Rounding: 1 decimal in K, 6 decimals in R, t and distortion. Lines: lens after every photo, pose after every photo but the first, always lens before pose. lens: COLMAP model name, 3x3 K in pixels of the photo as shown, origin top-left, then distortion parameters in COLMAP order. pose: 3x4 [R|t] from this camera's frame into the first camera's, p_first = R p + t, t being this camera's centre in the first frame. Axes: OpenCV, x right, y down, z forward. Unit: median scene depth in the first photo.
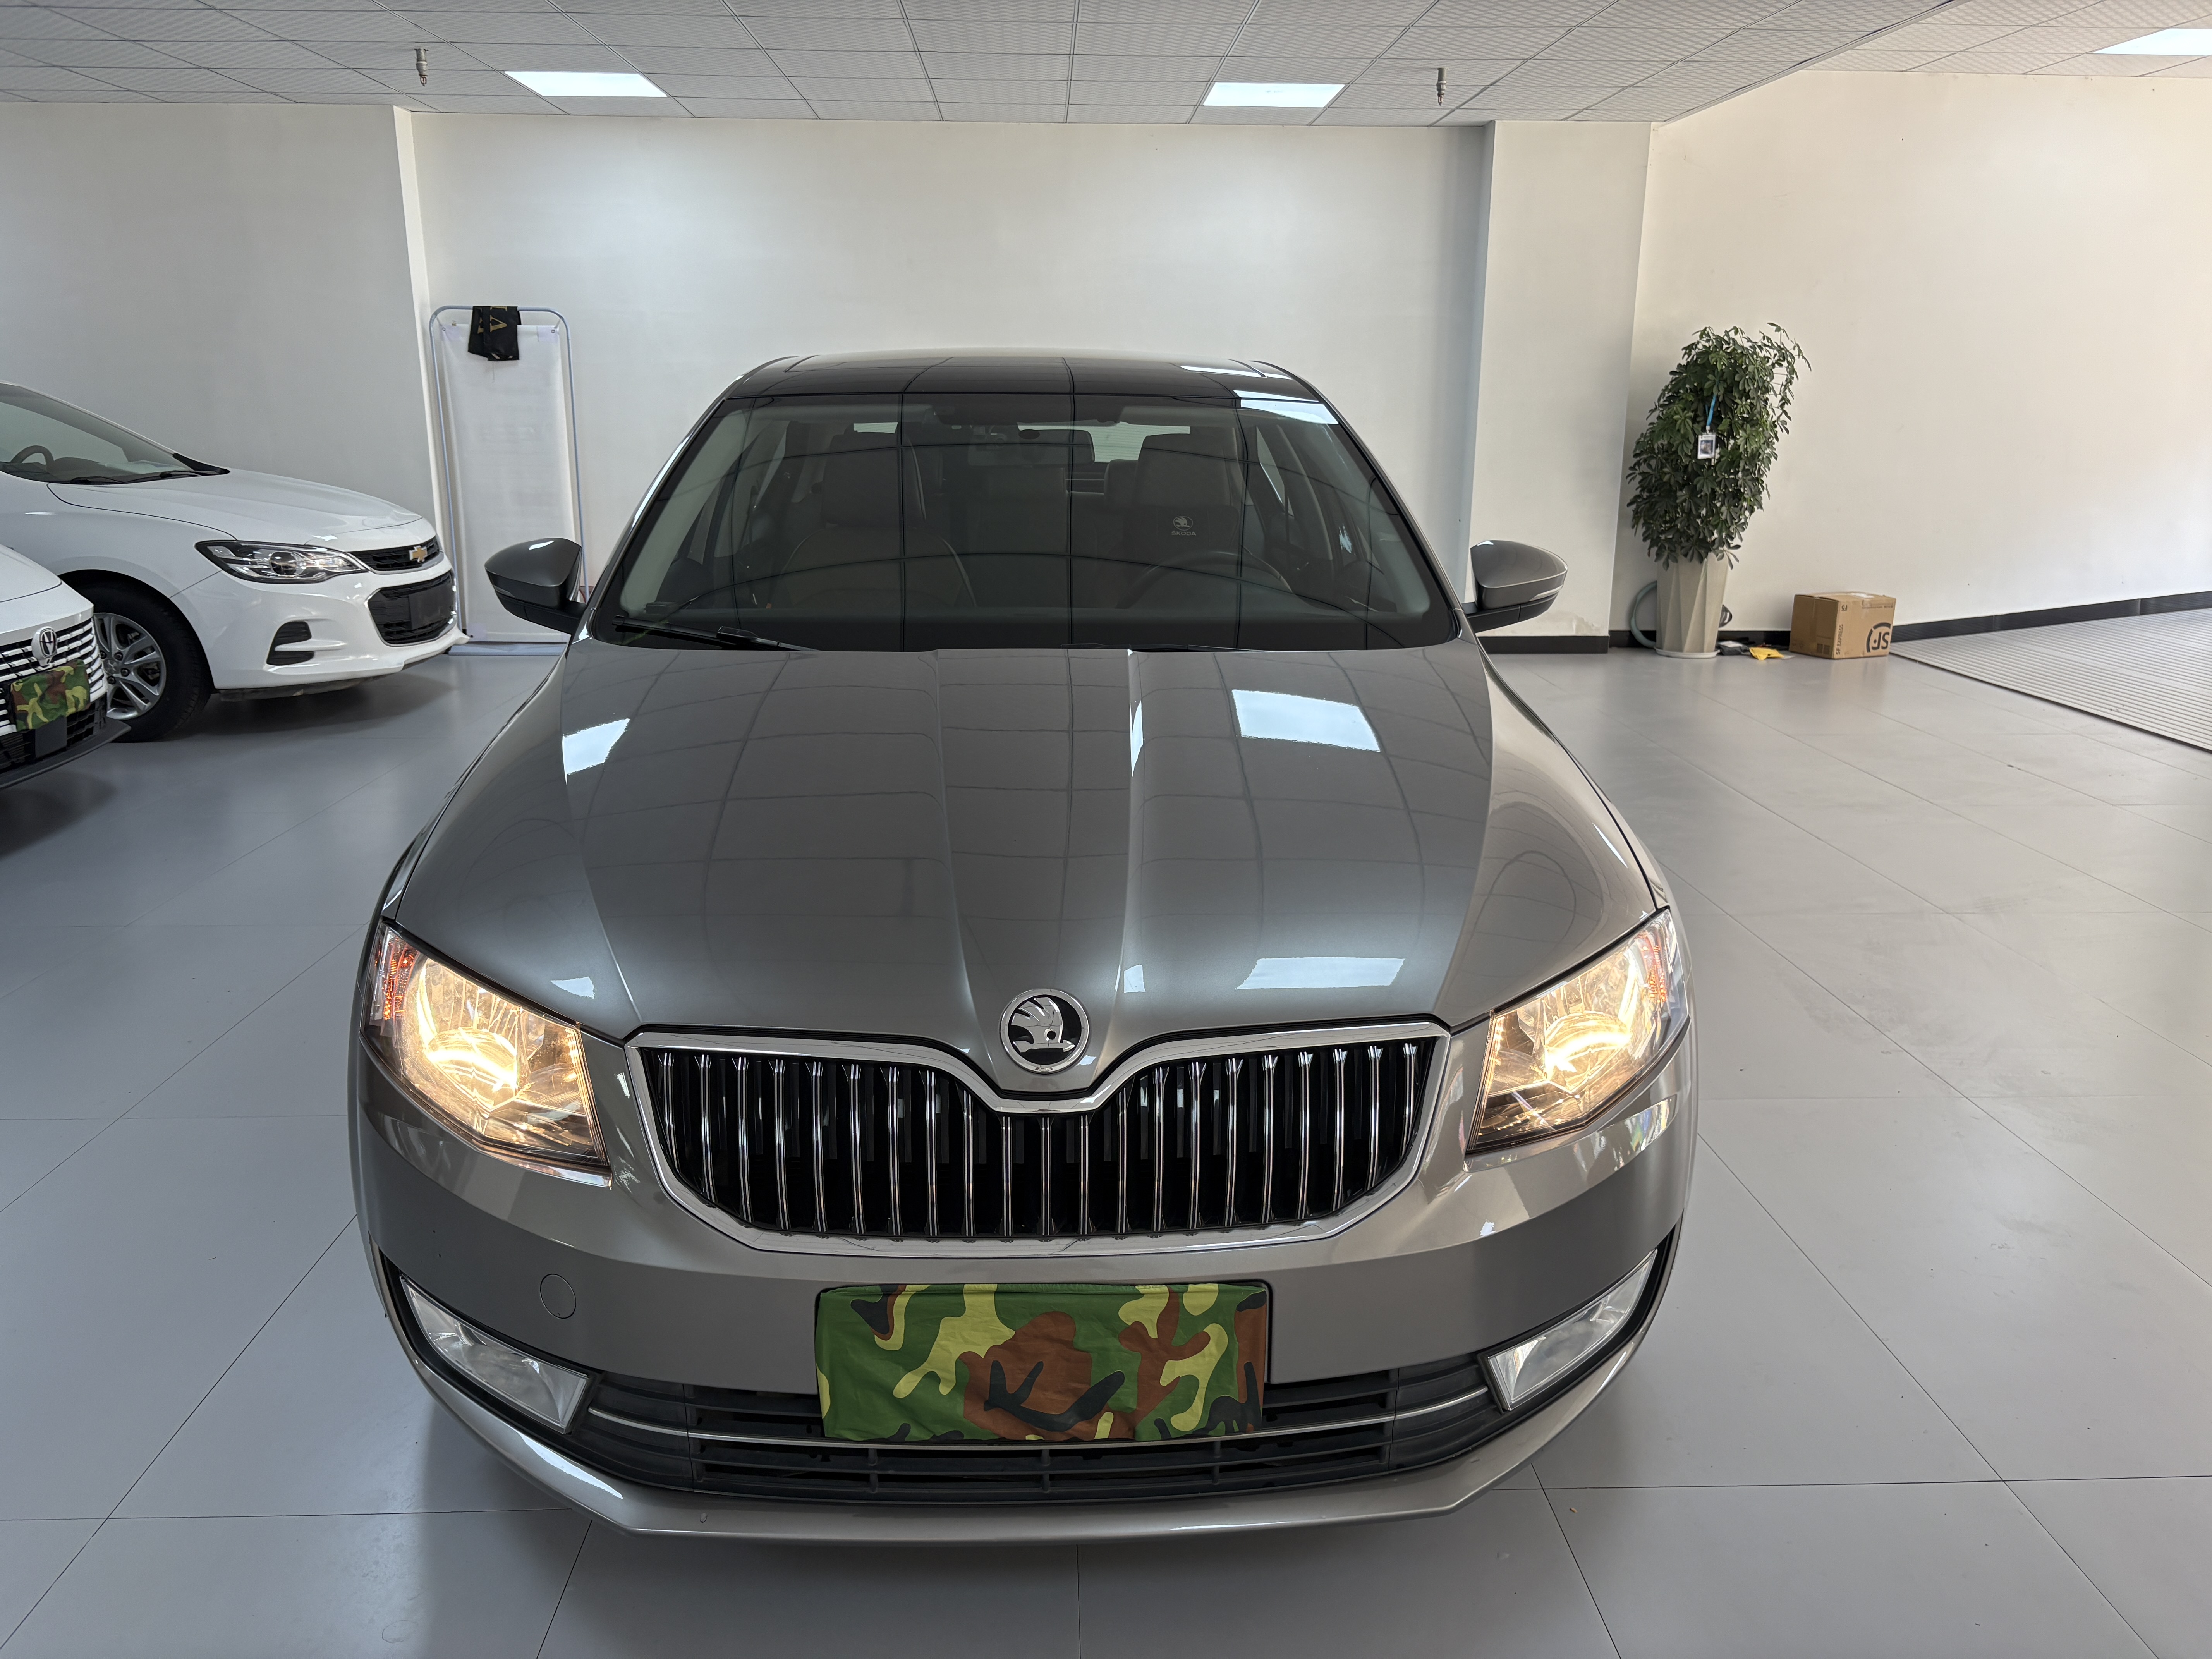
lens RADIAL K [[1682.0, 0, 1106.0], [0, 1682.0, 829.5], [0, 0, 1]] dist [-0.001291, -0.015078]
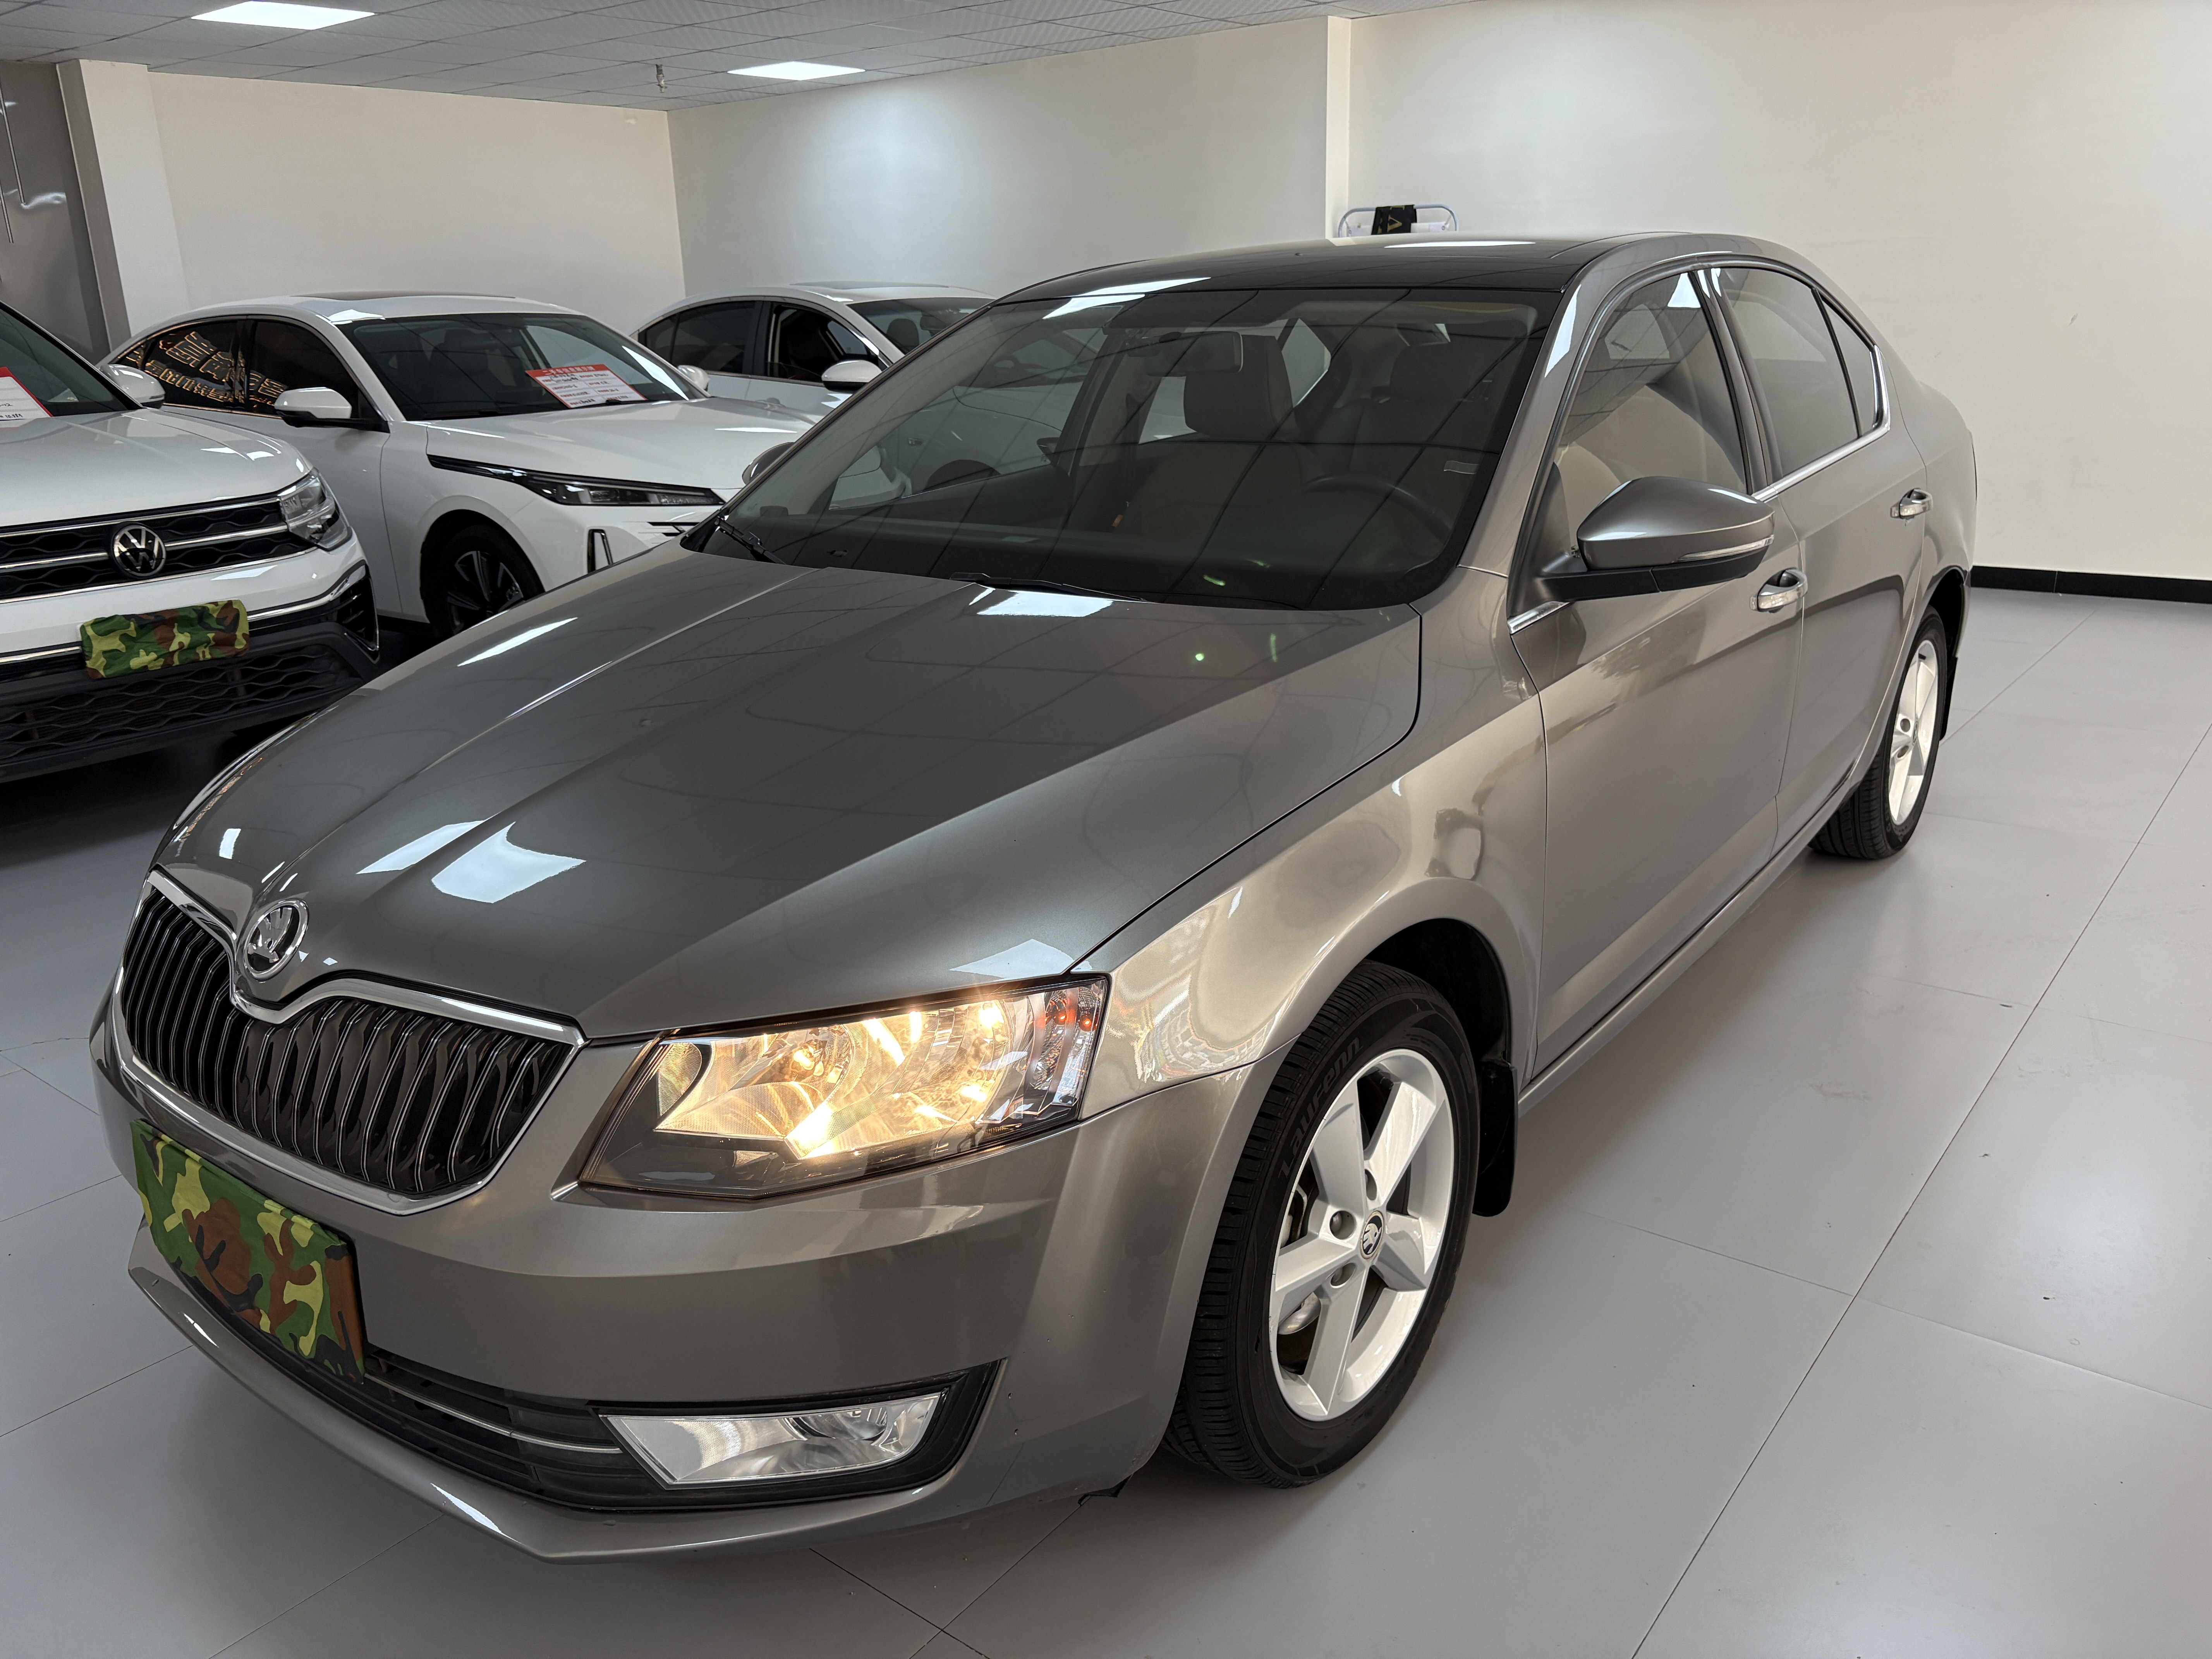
lens RADIAL K [[1682.0, 0, 1106.0], [0, 1682.0, 829.5], [0, 0, 1]] dist [-0.001291, -0.015078]
pose [[0.750314, 0.154981, -0.642658, 0.949482], [-0.115806, 0.987913, 0.103035, -0.107526], [0.650859, -0.002885, 0.759193, 0.515951]]
